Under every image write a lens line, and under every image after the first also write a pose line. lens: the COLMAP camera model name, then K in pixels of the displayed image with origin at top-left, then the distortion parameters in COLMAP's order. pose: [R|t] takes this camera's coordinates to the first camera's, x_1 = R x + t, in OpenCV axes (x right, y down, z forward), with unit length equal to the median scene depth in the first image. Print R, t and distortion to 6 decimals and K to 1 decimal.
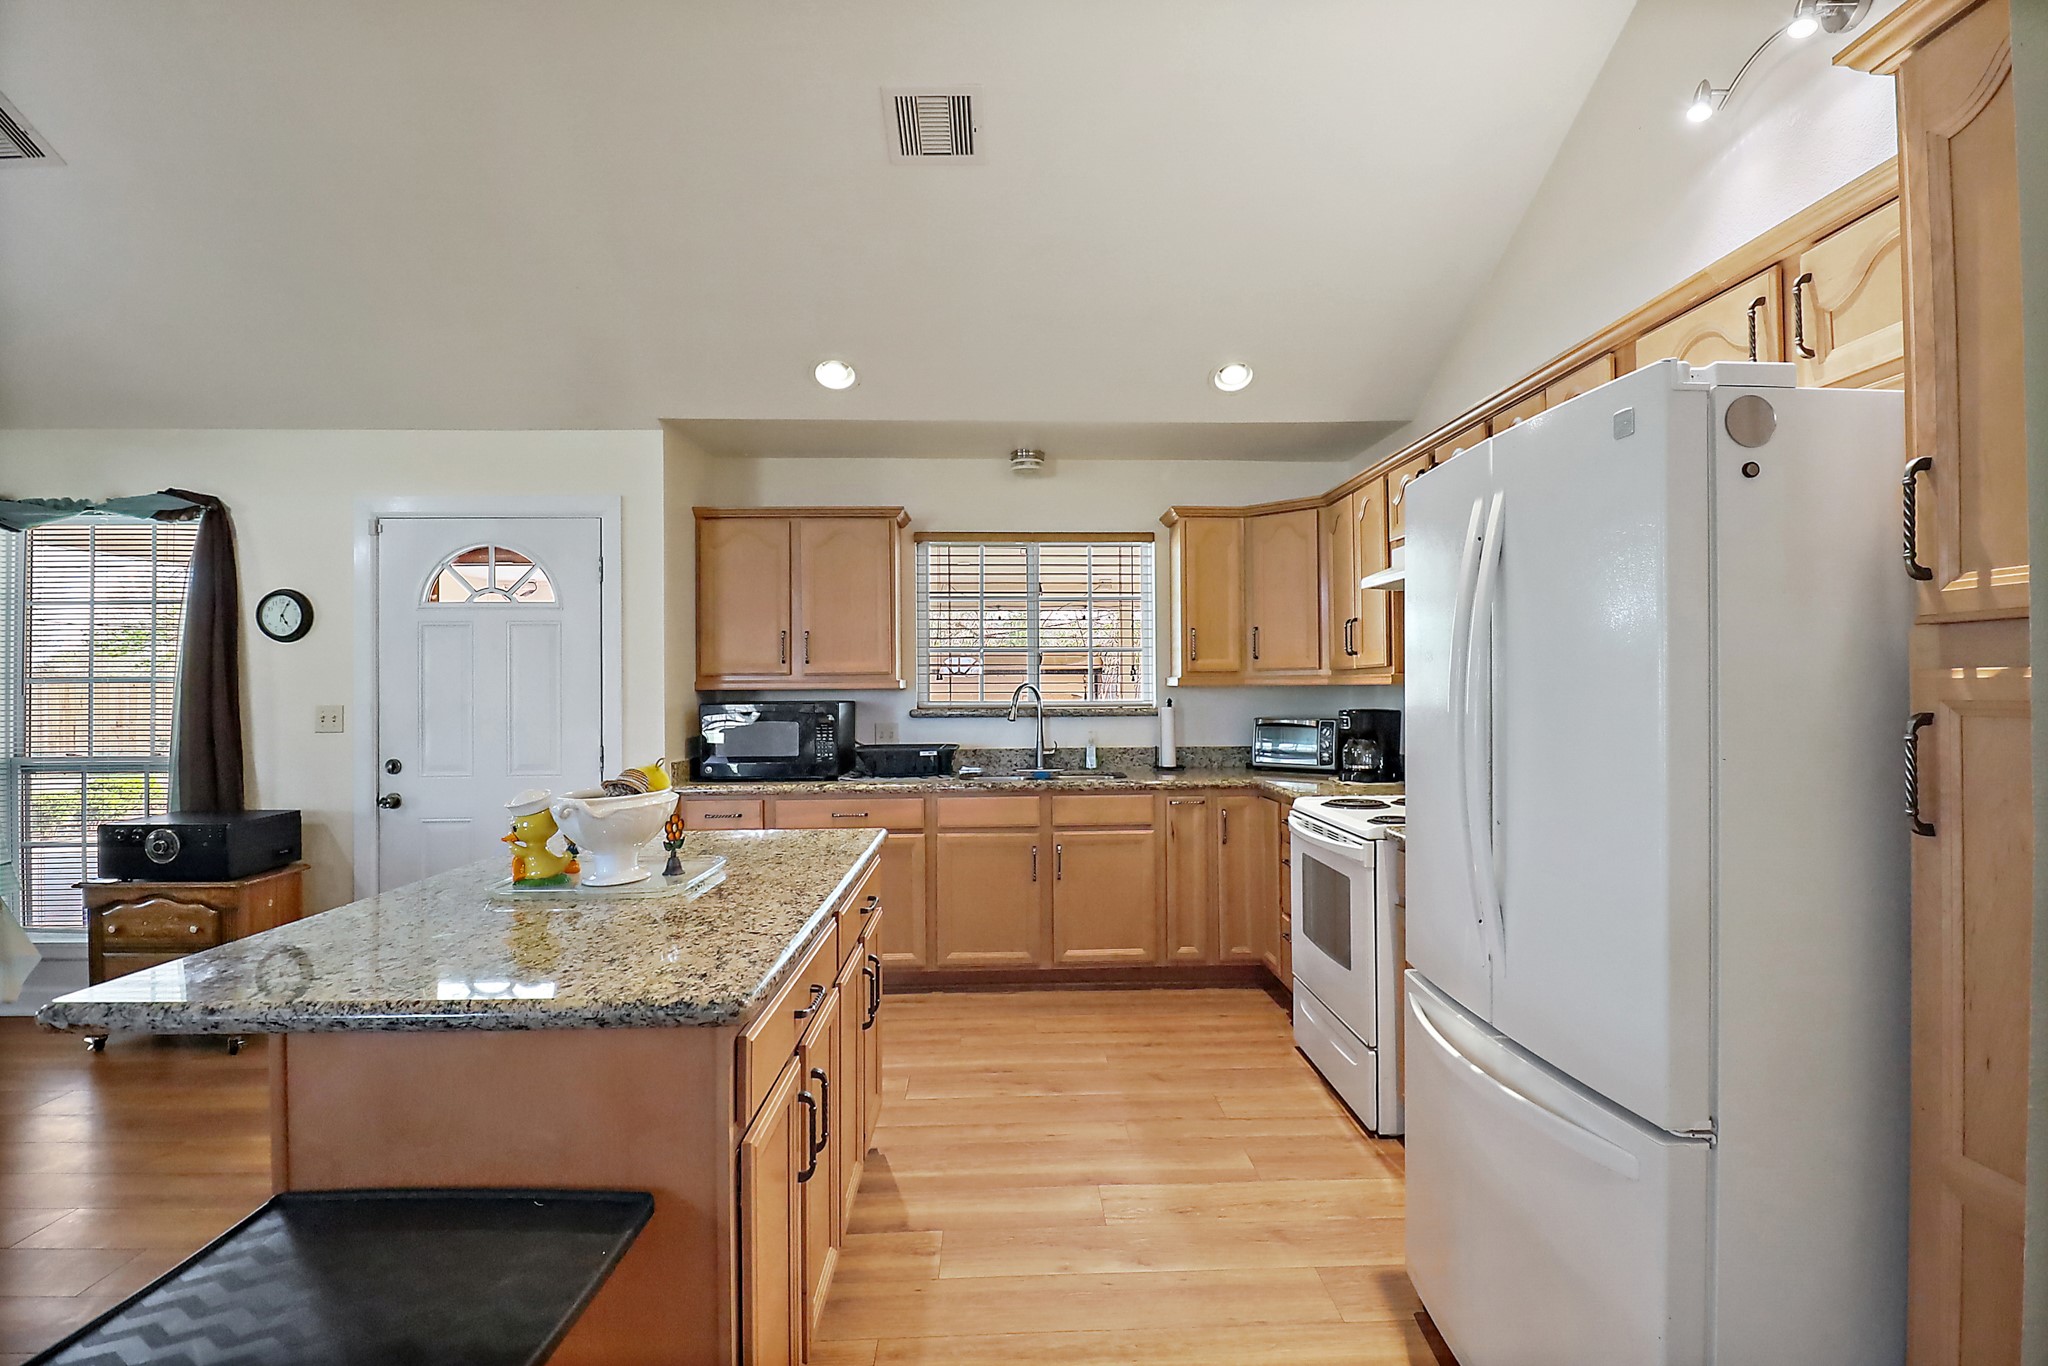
lens RADIAL K [[993.6, 0, 1038.3], [0, 993.6, 677.8], [0, 0, 1]] dist [0.002232, -0.013474]
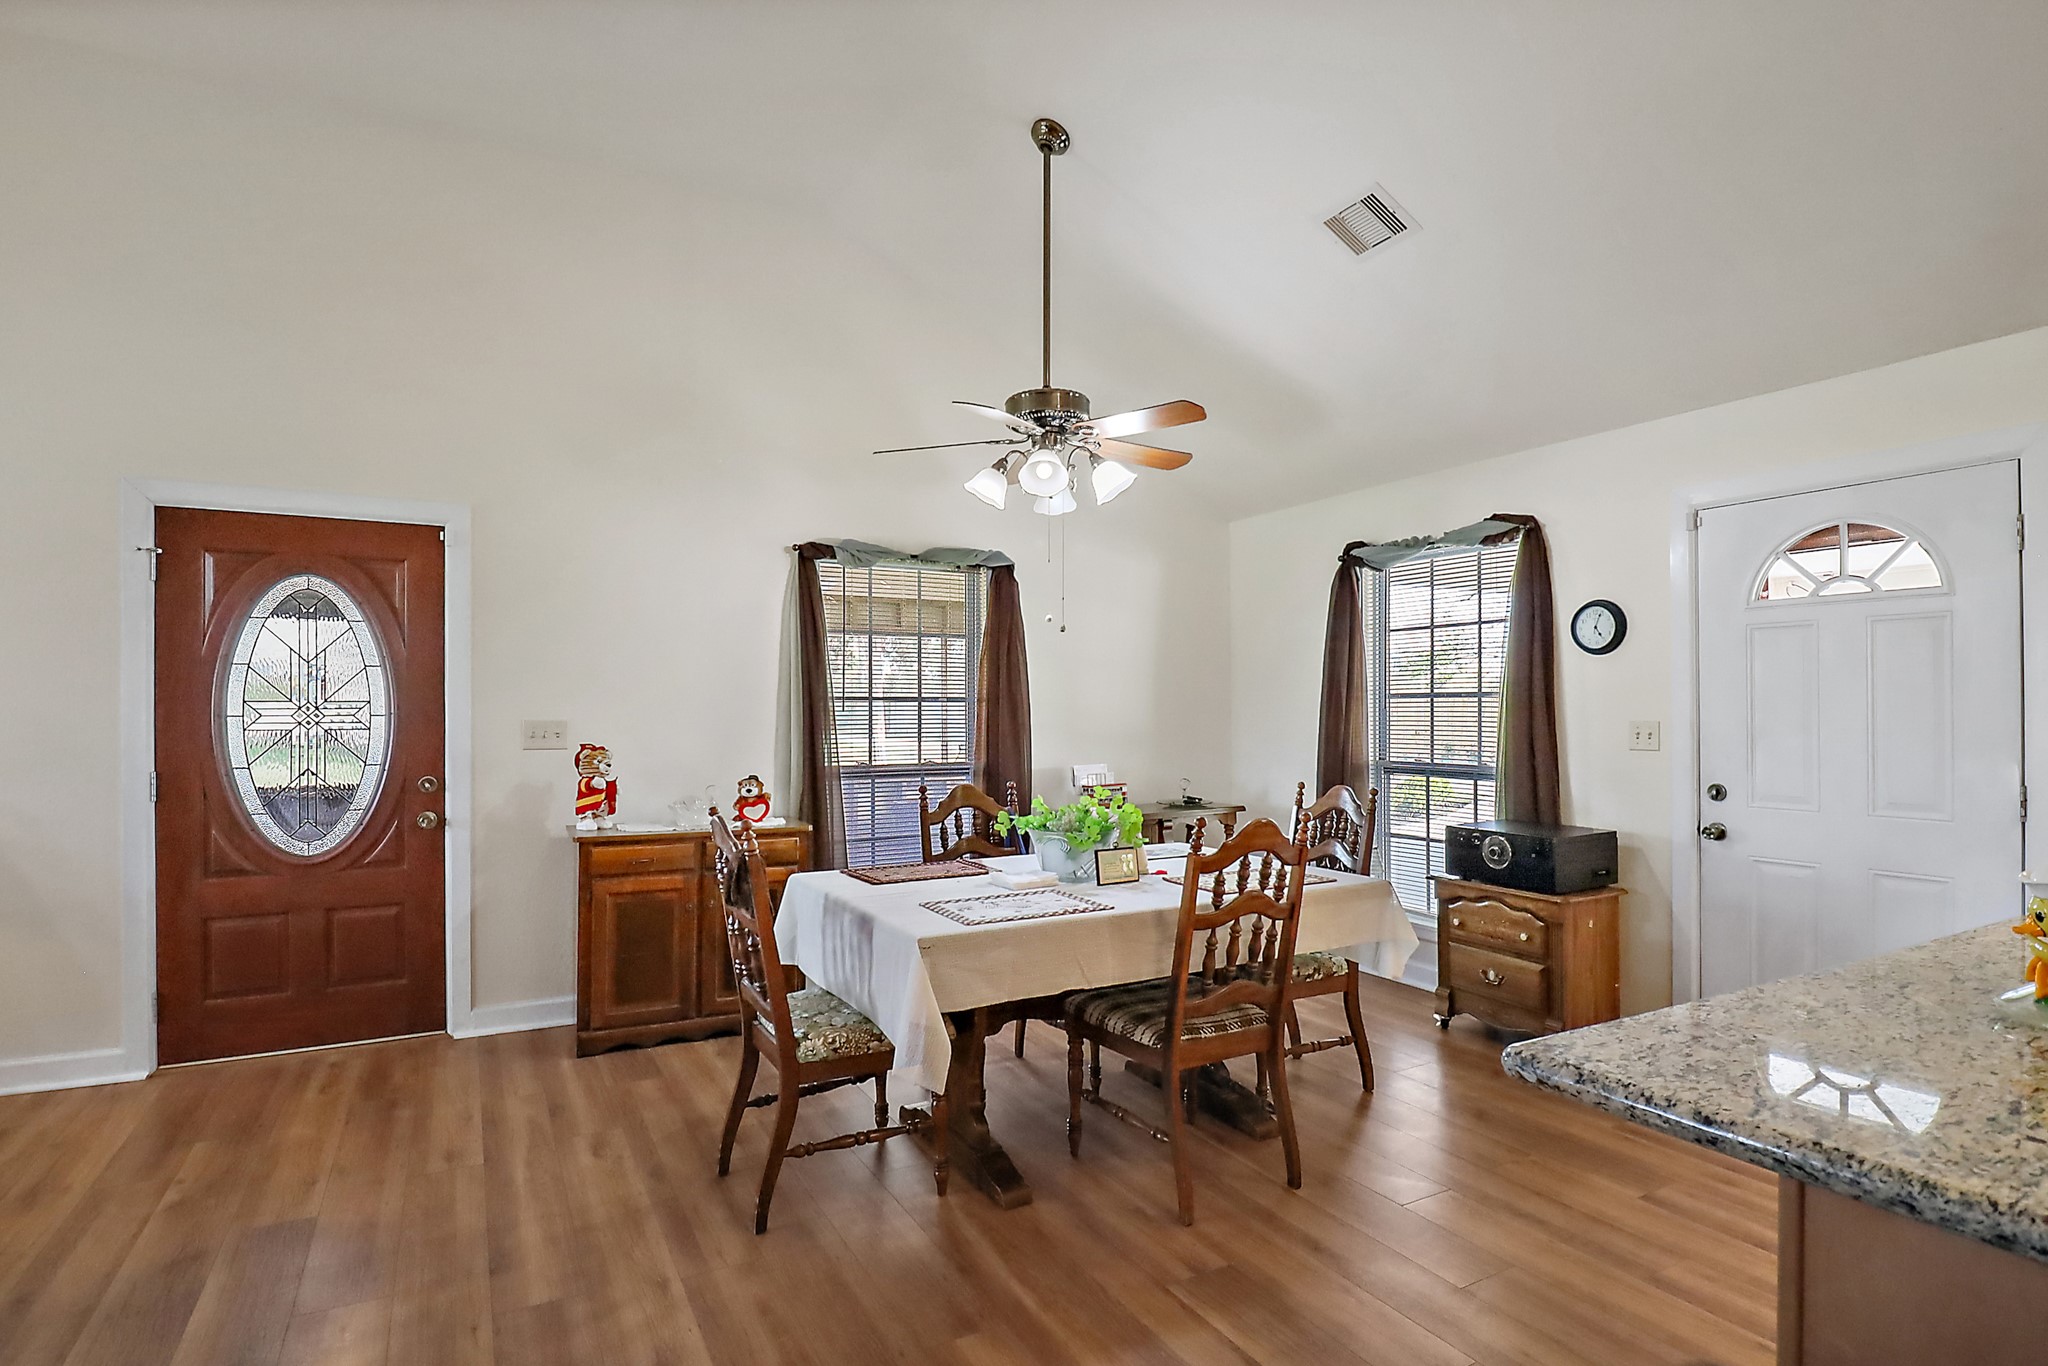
lens RADIAL K [[993.6, 0, 1038.3], [0, 993.6, 677.8], [0, 0, 1]] dist [0.002232, -0.013474]
pose [[0.457591, -0.020382, -0.888929, -0.151163], [0.006620, 0.999788, -0.019516, 0.001776], [0.889138, 0.003046, 0.457629, 0.071554]]
